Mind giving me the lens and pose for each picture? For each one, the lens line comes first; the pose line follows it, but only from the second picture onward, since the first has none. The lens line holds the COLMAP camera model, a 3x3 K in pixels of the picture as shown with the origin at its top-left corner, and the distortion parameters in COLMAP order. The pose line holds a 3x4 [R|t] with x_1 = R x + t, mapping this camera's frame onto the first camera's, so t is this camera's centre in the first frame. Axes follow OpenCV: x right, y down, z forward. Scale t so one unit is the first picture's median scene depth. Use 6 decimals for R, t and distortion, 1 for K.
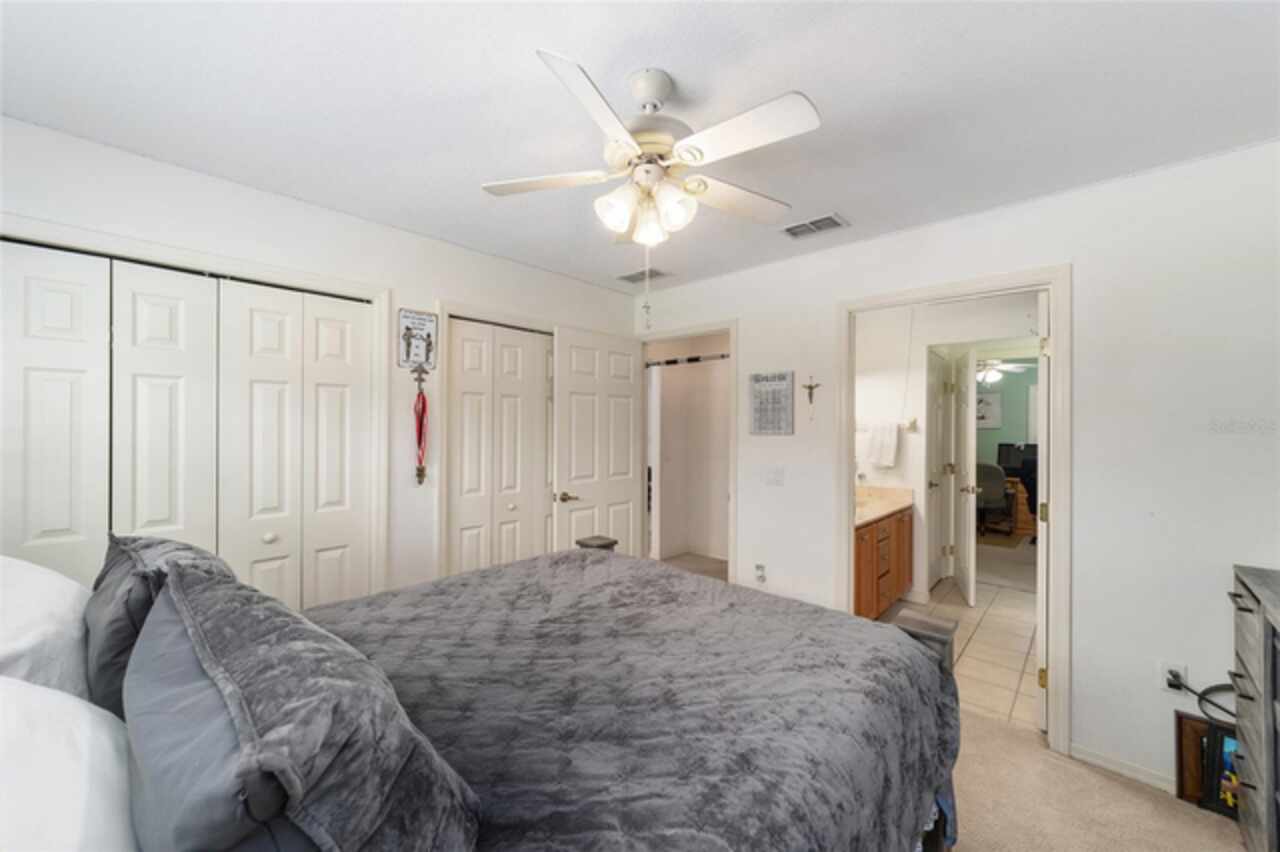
lens RADIAL K [[489.0, 0, 636.2], [0, 489.0, 429.9], [0, 0, 1]] dist [-0.012890, 0.000132]
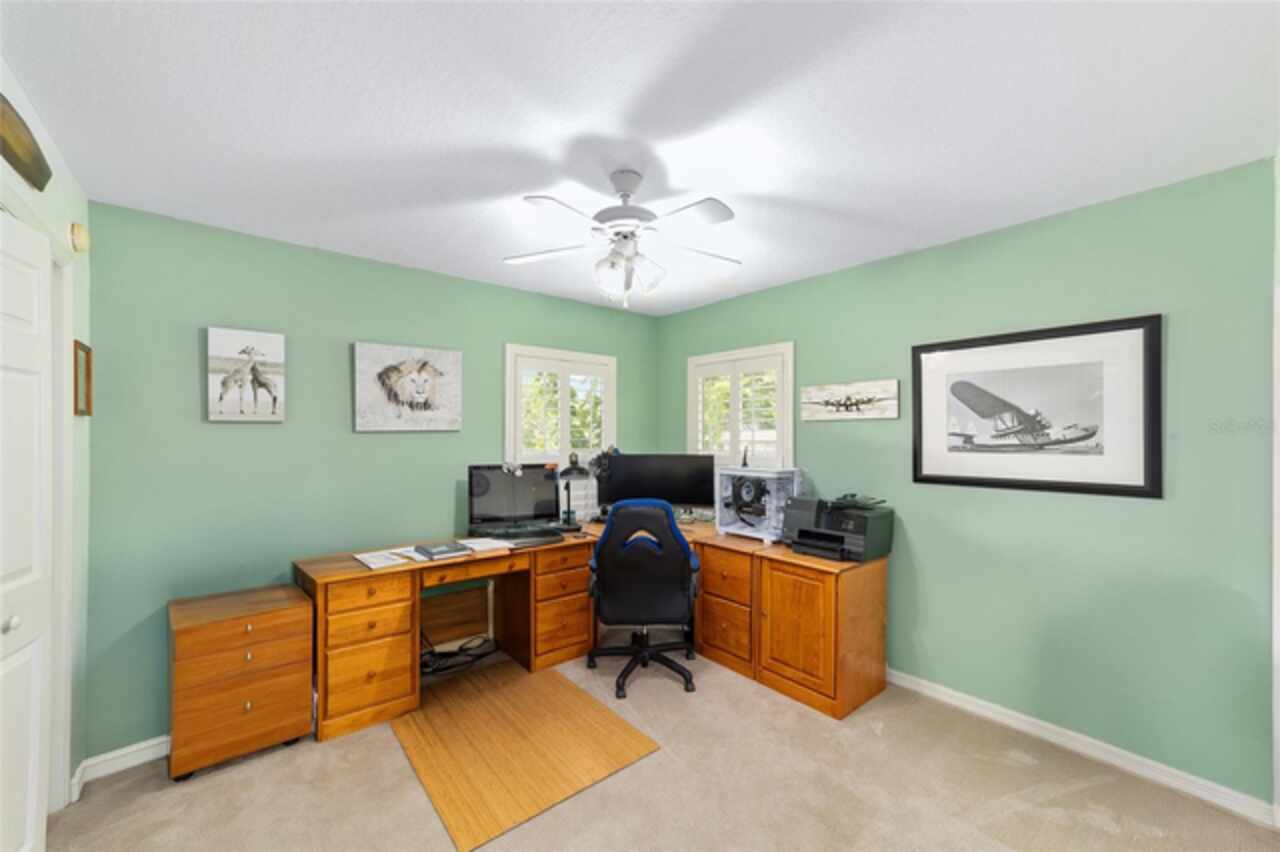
lens RADIAL K [[489.0, 0, 636.2], [0, 489.0, 429.9], [0, 0, 1]] dist [-0.012890, 0.000132]
pose [[0.130286, 0.007075, 0.991451, 0.390784], [-0.003288, 0.999972, -0.006704, -0.001543], [-0.991471, -0.002387, 0.130306, 0.943143]]
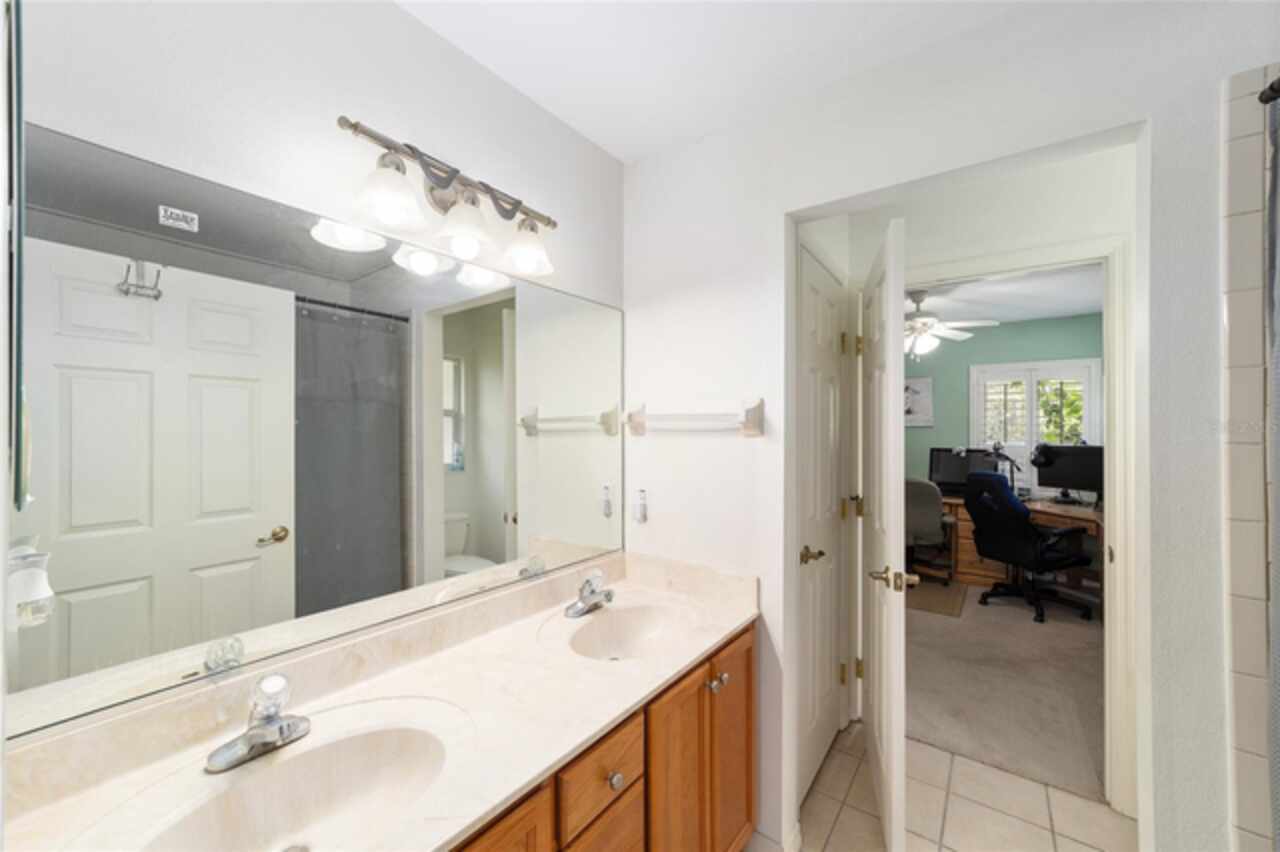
lens RADIAL K [[489.0, 0, 636.2], [0, 489.0, 429.9], [0, 0, 1]] dist [-0.012890, 0.000132]
pose [[0.993287, -0.003911, 0.115611, 0.285125], [0.003908, 0.999992, 0.000259, -0.000101], [-0.115612, 0.000194, 0.993294, 0.412361]]
